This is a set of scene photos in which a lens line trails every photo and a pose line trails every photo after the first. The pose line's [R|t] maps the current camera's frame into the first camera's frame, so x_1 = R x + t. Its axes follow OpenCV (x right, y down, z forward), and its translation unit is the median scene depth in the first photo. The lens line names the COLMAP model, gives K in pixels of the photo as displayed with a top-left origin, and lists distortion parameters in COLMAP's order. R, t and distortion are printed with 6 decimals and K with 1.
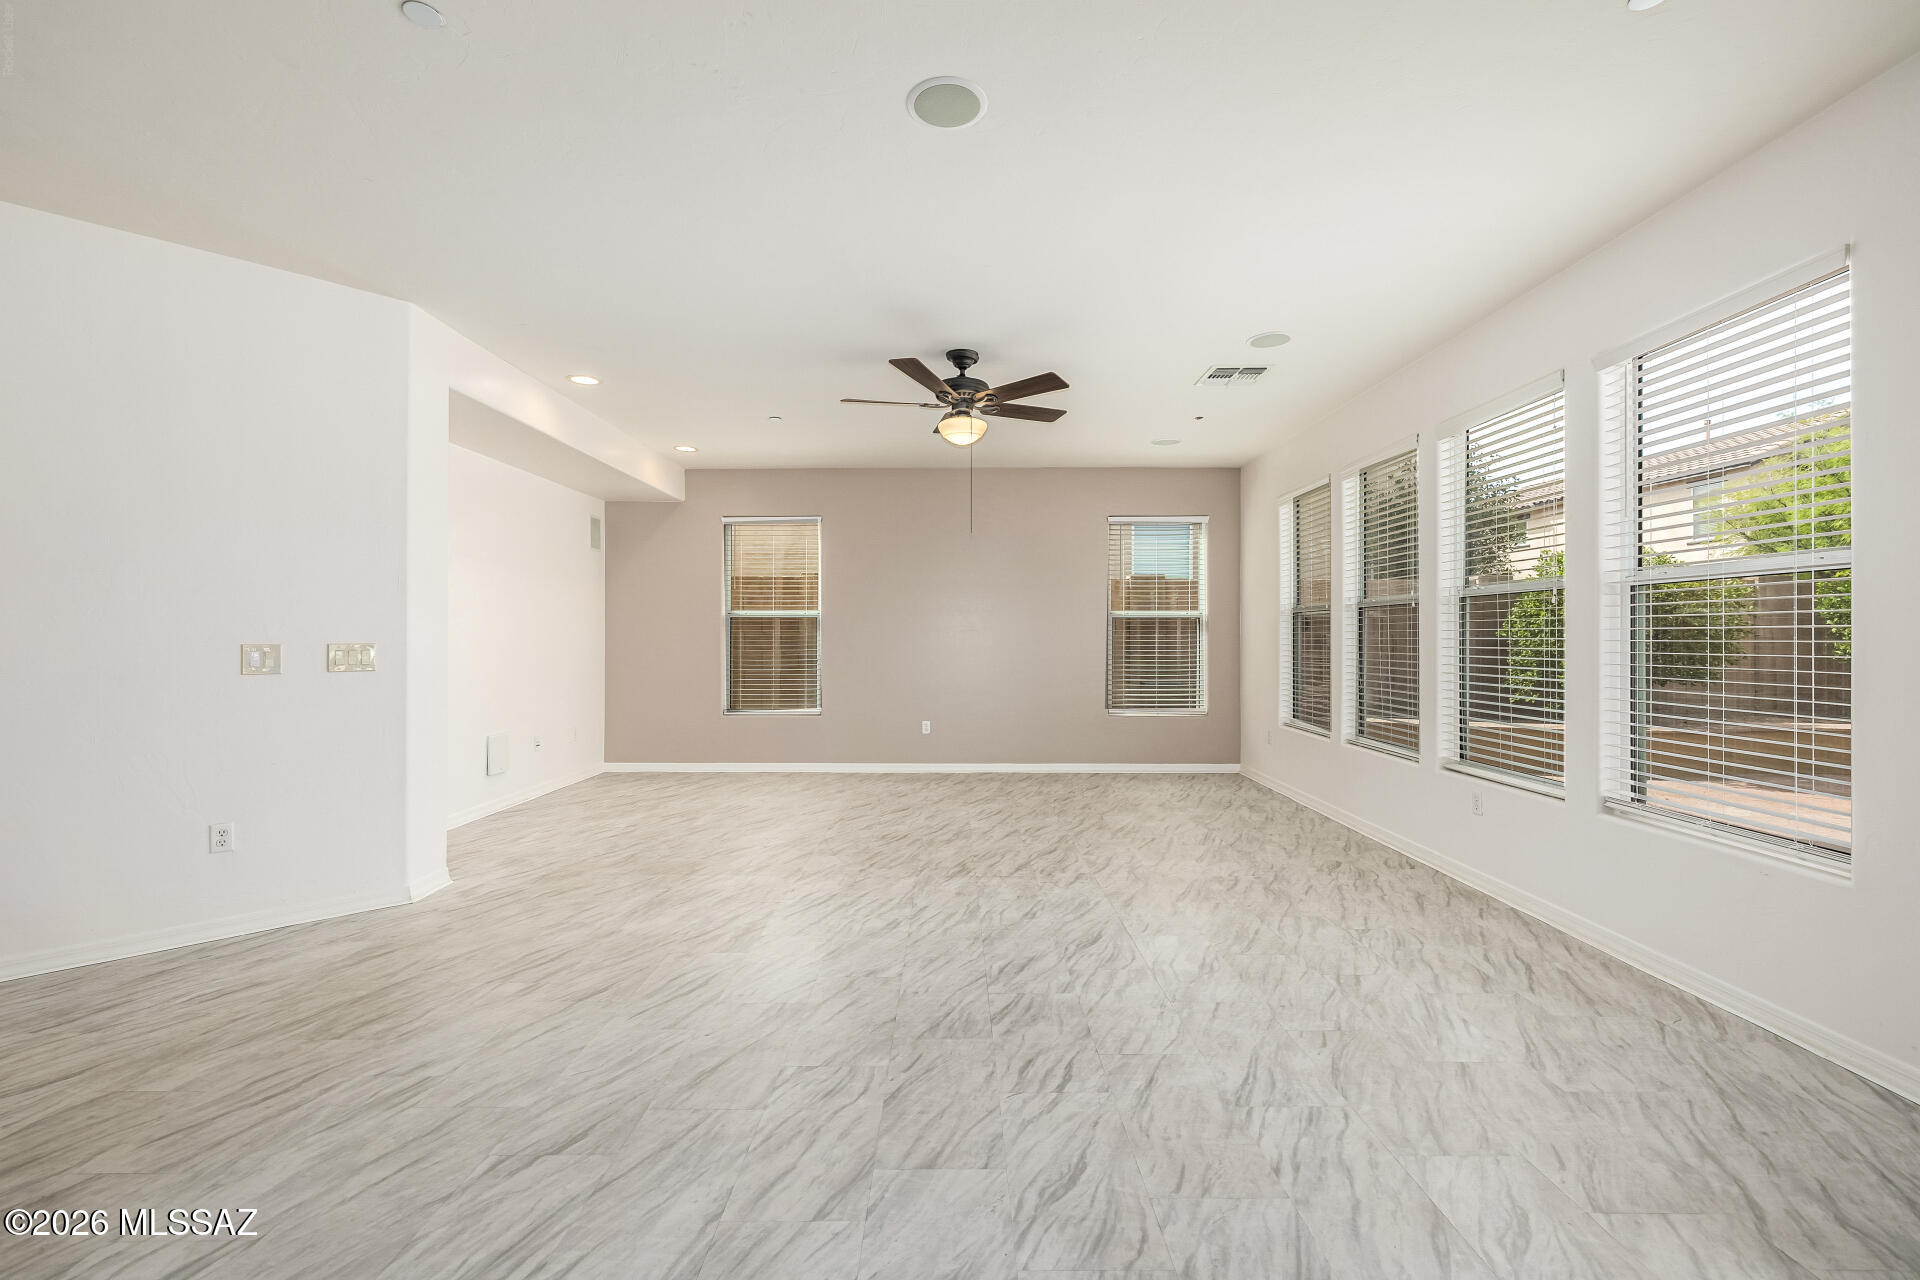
lens RADIAL K [[811.6, 0, 943.0], [0, 811.6, 632.7], [0, 0, 1]] dist [0.001093, 0.000640]
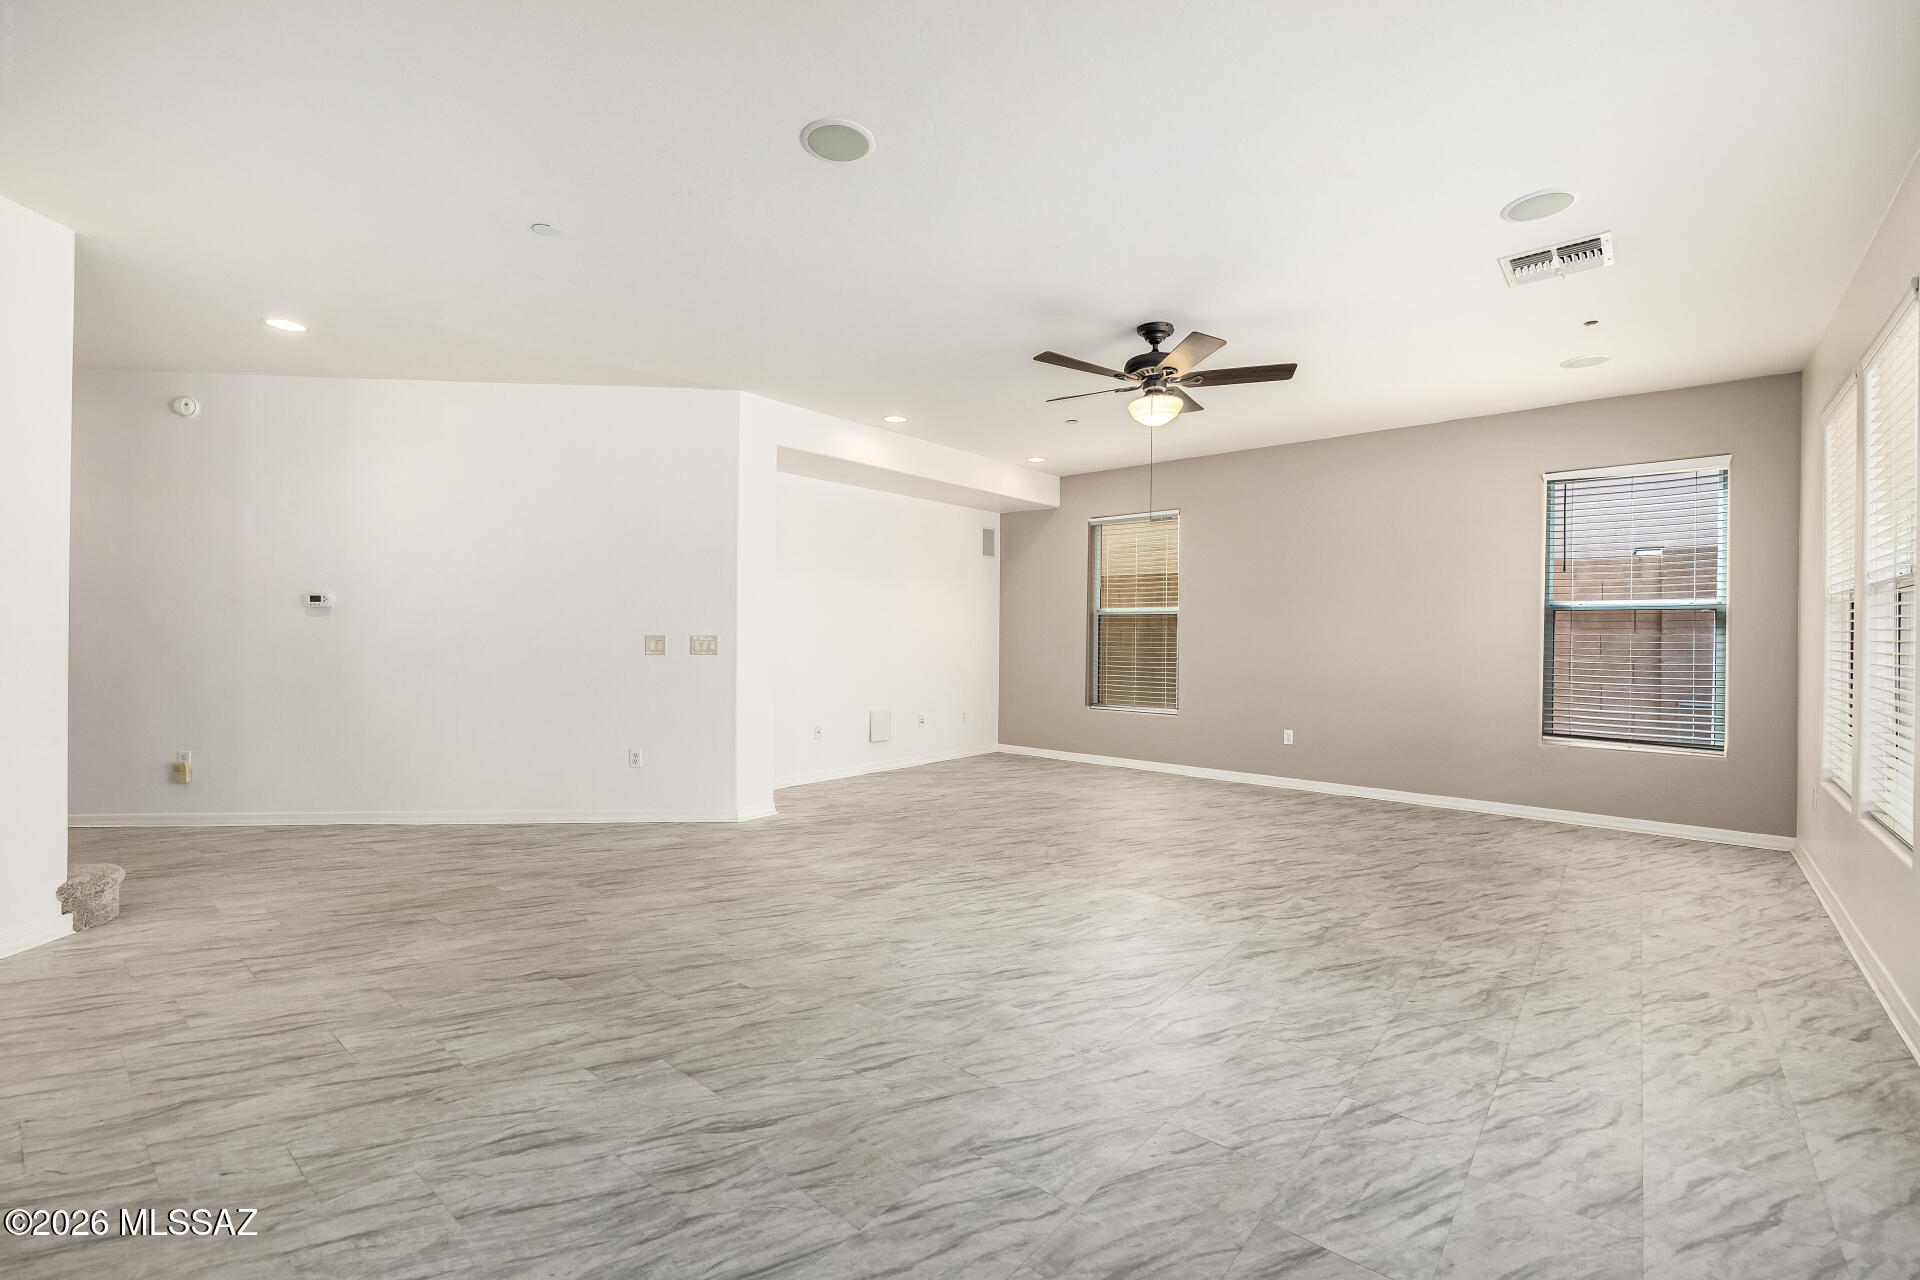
lens RADIAL K [[811.6, 0, 948.6], [0, 811.6, 635.6], [0, 0, 1]] dist [0.001093, 0.000640]
pose [[0.767632, 0.007833, -0.640843, 0.512750], [-0.003827, 0.999964, 0.007638, 0.000826], [0.640879, -0.003411, 0.767634, 0.162396]]
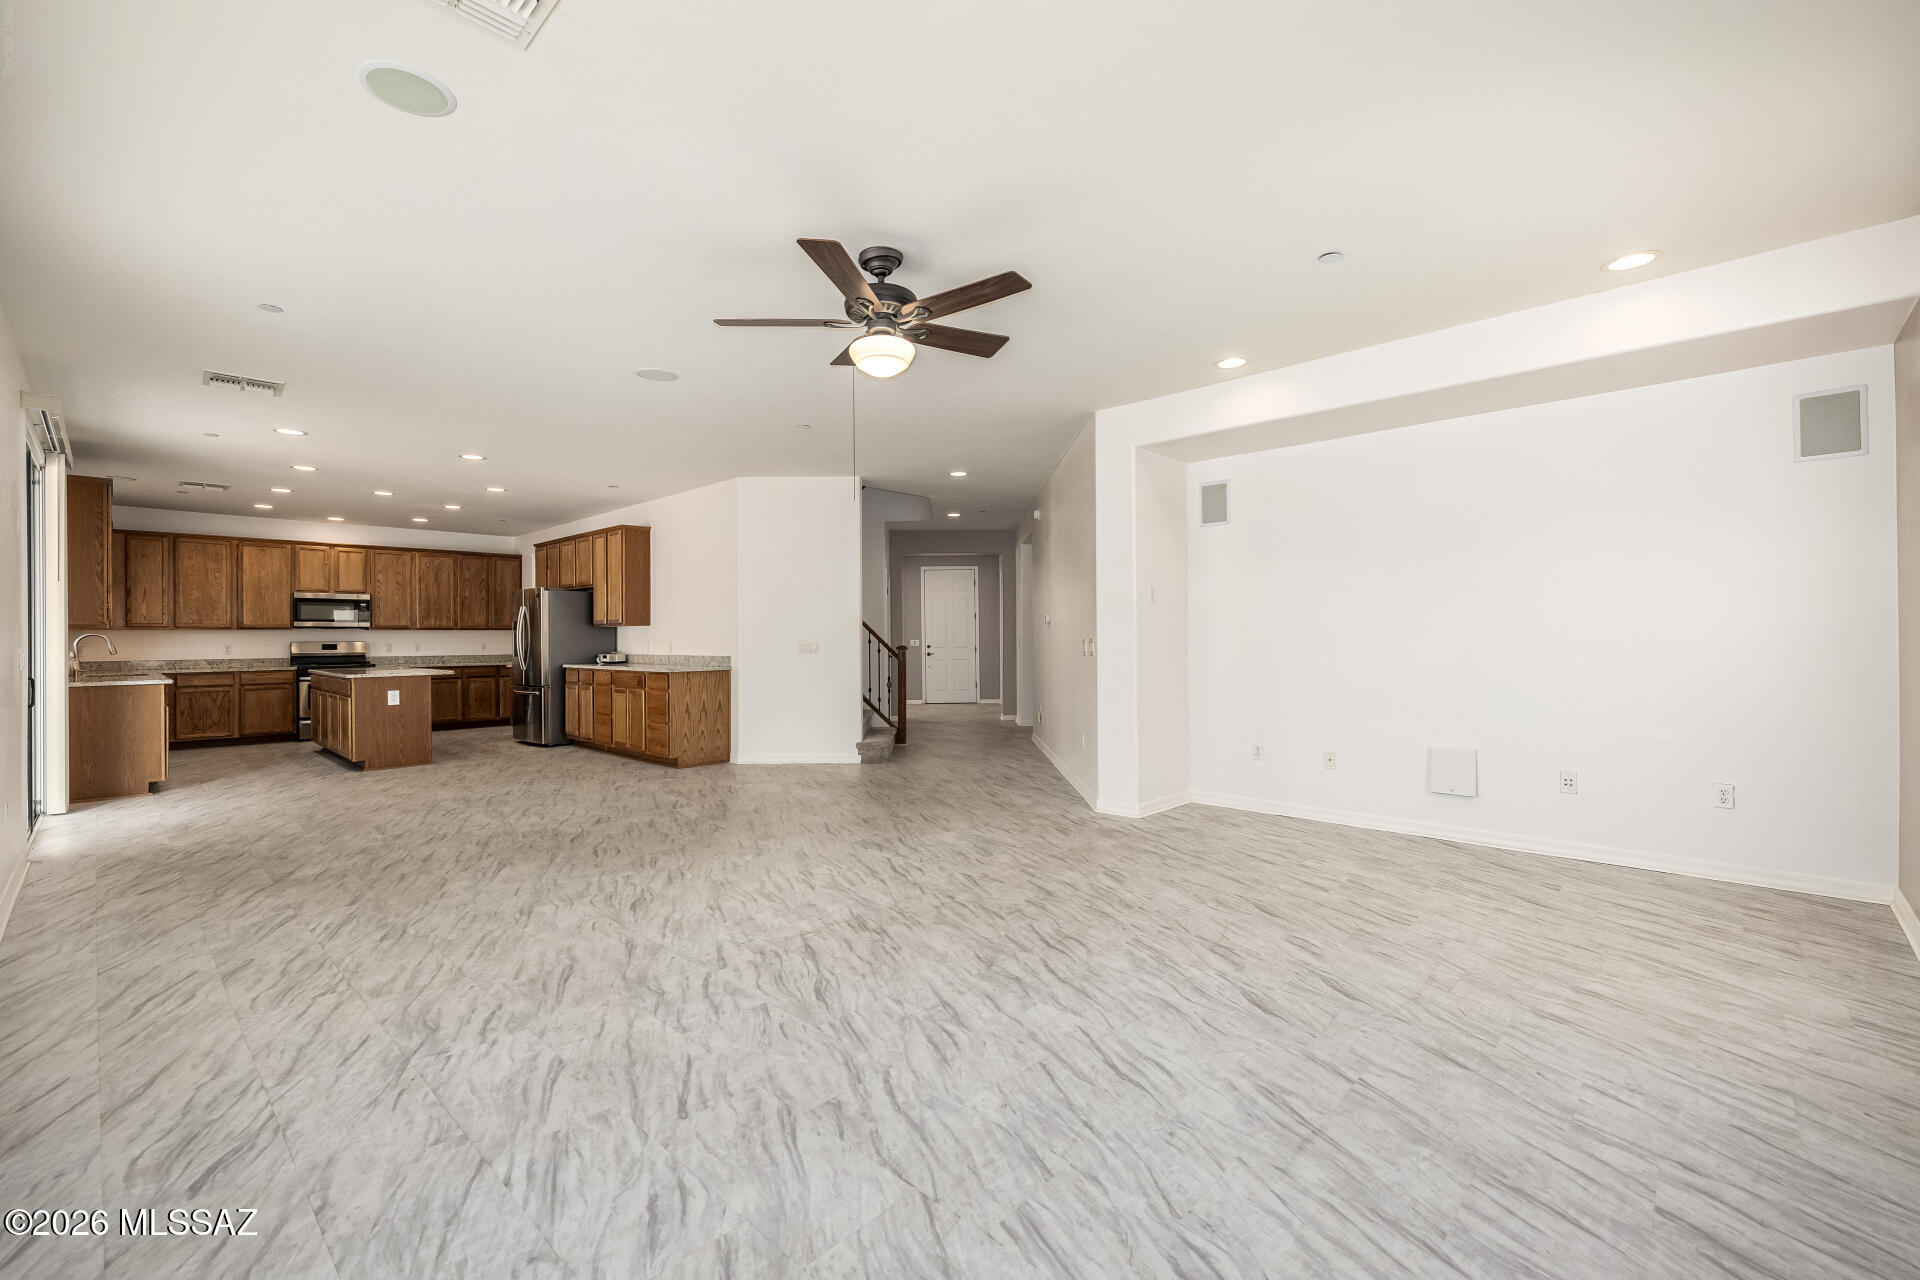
lens RADIAL K [[811.6, 0, 961.3], [0, 811.6, 633.1], [0, 0, 1]] dist [0.001093, 0.000640]
pose [[-0.673645, 0.000124, -0.739055, 0.618667], [0.011165, 0.999888, -0.010009, 0.015785], [0.738971, -0.014994, -0.673571, 1.820932]]
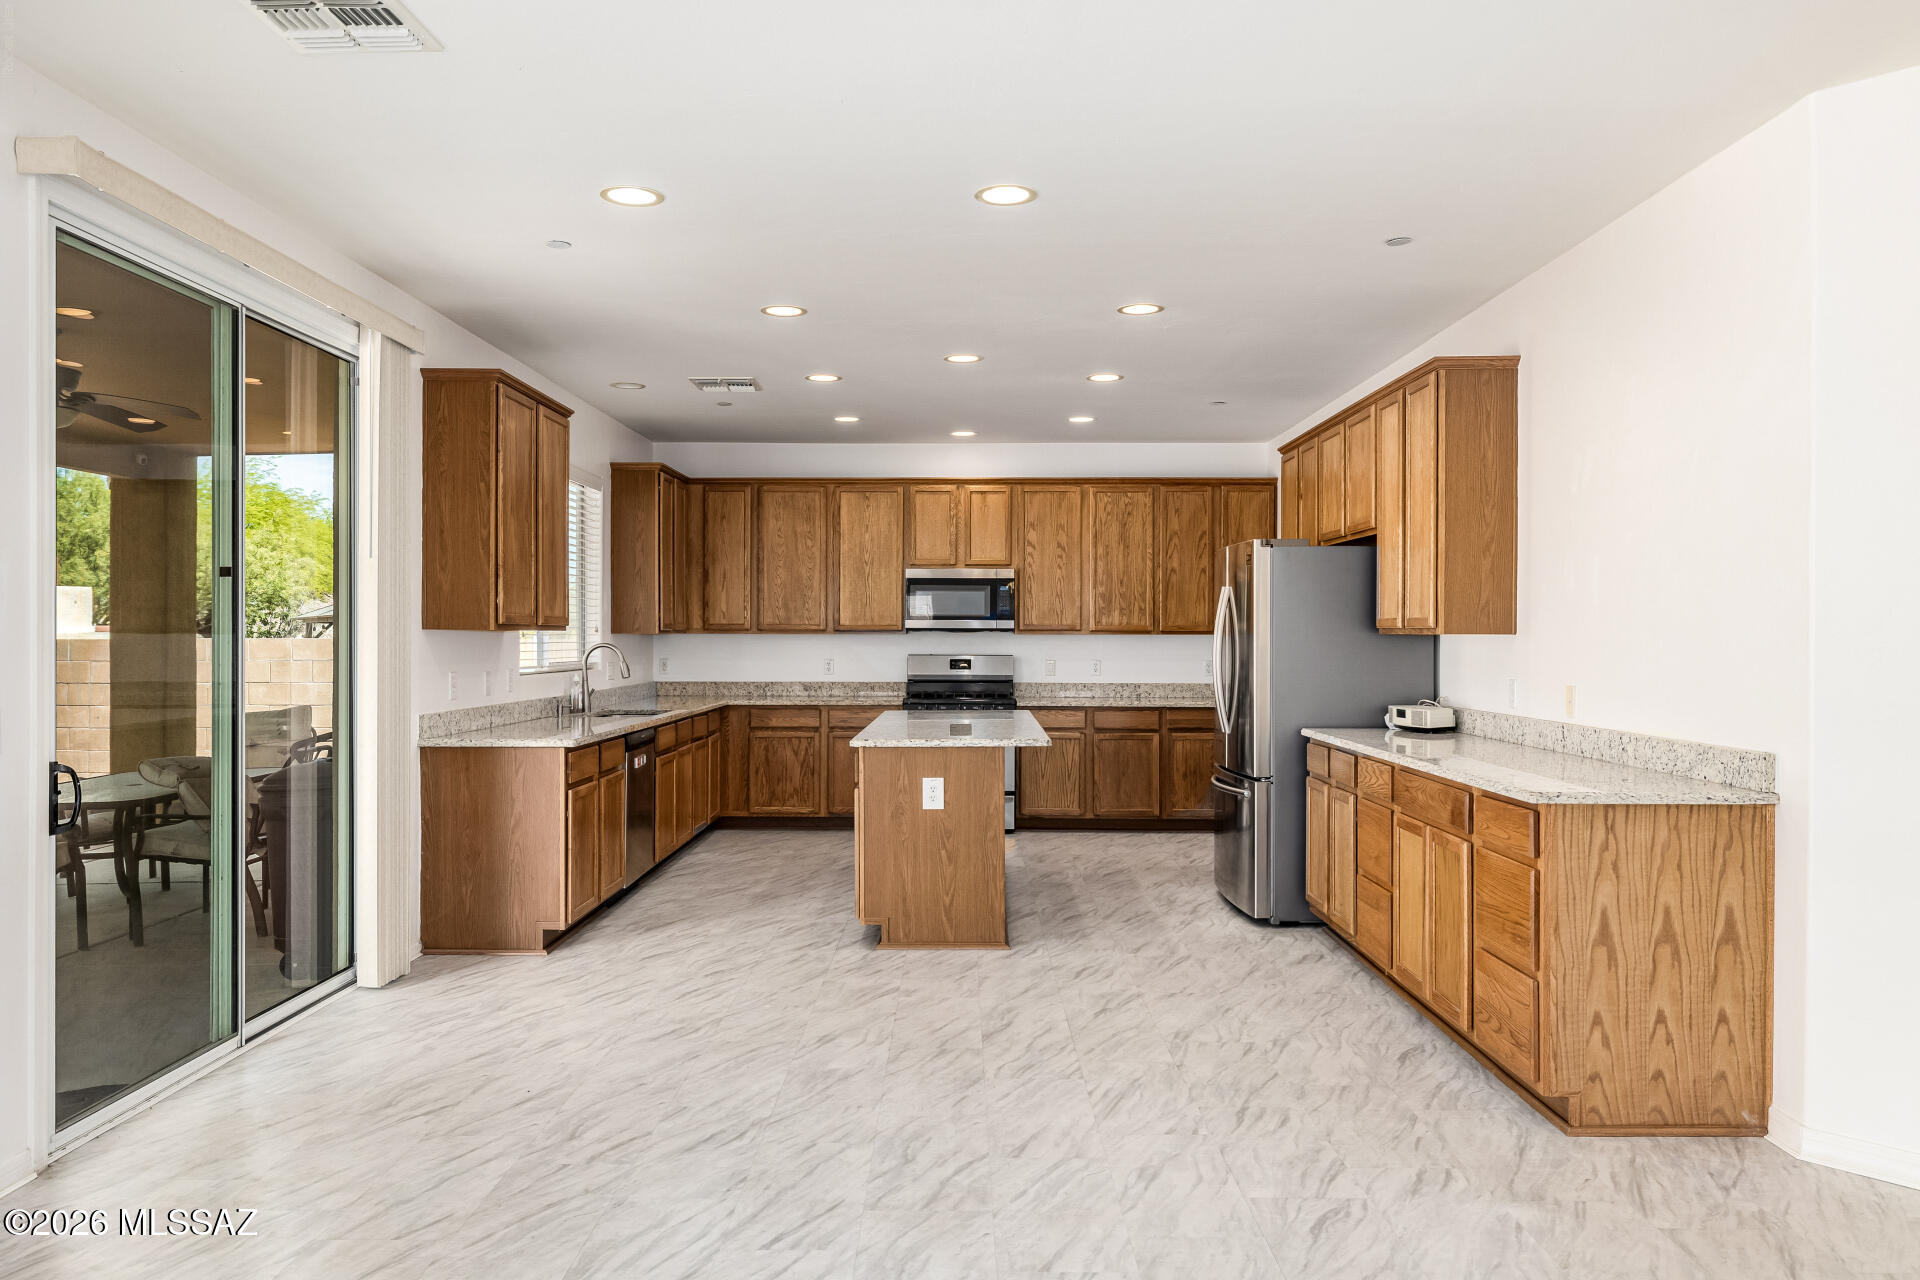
lens RADIAL K [[1331.0, 0, 945.4], [0, 1331.0, 631.8], [0, 0, 1]] dist [-0.000047, -0.000706]
pose [[-0.999987, -0.002922, -0.004226, 0.067610], [-0.002891, 0.999969, -0.007338, -0.031448], [0.004247, -0.007326, -0.999964, 0.916498]]
